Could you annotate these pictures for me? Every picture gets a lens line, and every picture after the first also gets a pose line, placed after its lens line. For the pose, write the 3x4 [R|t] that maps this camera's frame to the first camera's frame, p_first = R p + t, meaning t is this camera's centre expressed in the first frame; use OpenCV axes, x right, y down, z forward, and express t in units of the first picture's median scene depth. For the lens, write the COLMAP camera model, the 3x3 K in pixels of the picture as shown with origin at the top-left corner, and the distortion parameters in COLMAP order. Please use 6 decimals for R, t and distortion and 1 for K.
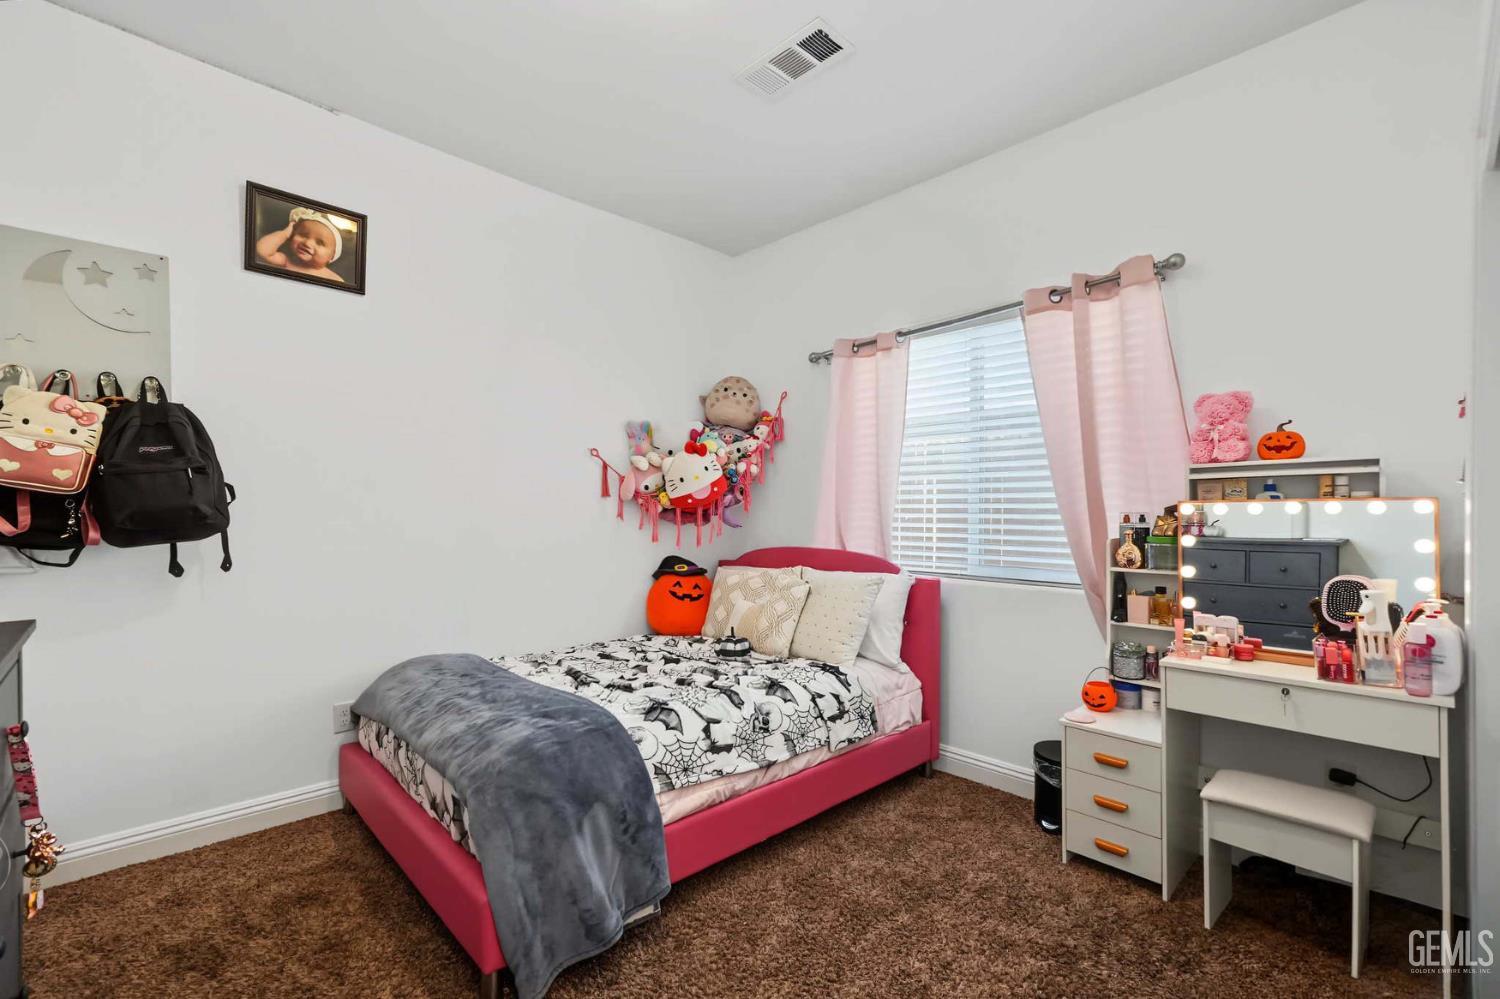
lens RADIAL K [[640.2, 0, 736.4], [0, 640.2, 508.3], [0, 0, 1]] dist [0.007259, -0.000414]
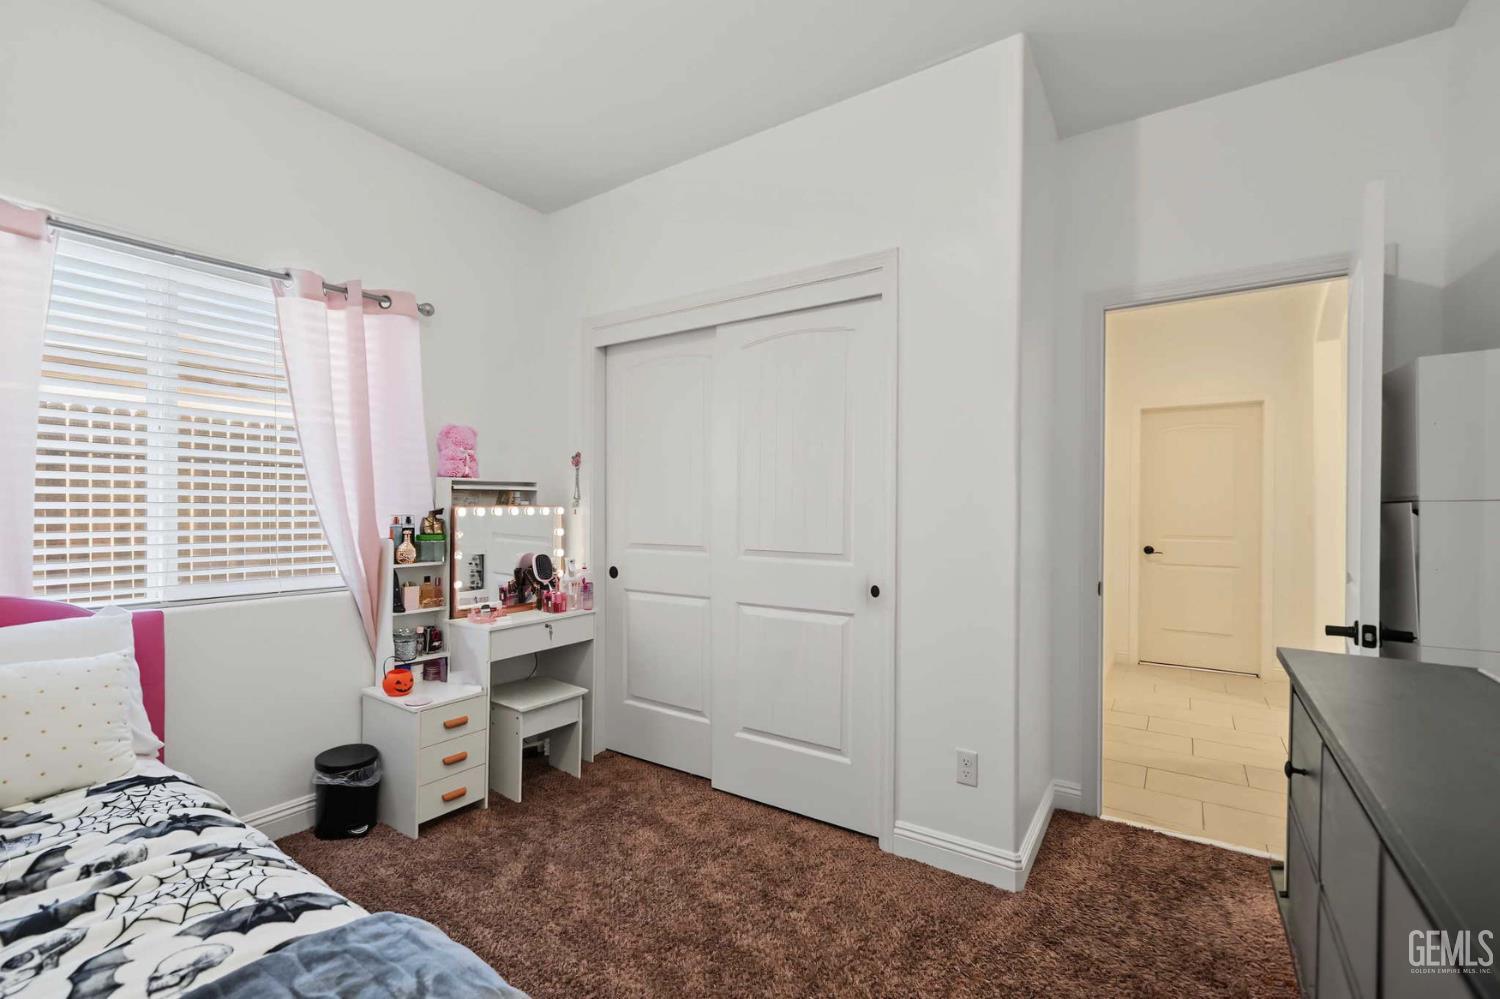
lens RADIAL K [[640.2, 0, 738.4], [0, 640.2, 506.2], [0, 0, 1]] dist [0.007259, -0.000414]
pose [[-0.205425, -0.000712, 0.978673, -0.631873], [-0.012780, 0.999916, -0.001955, -0.014250], [-0.978589, -0.012909, -0.205417, 0.661575]]
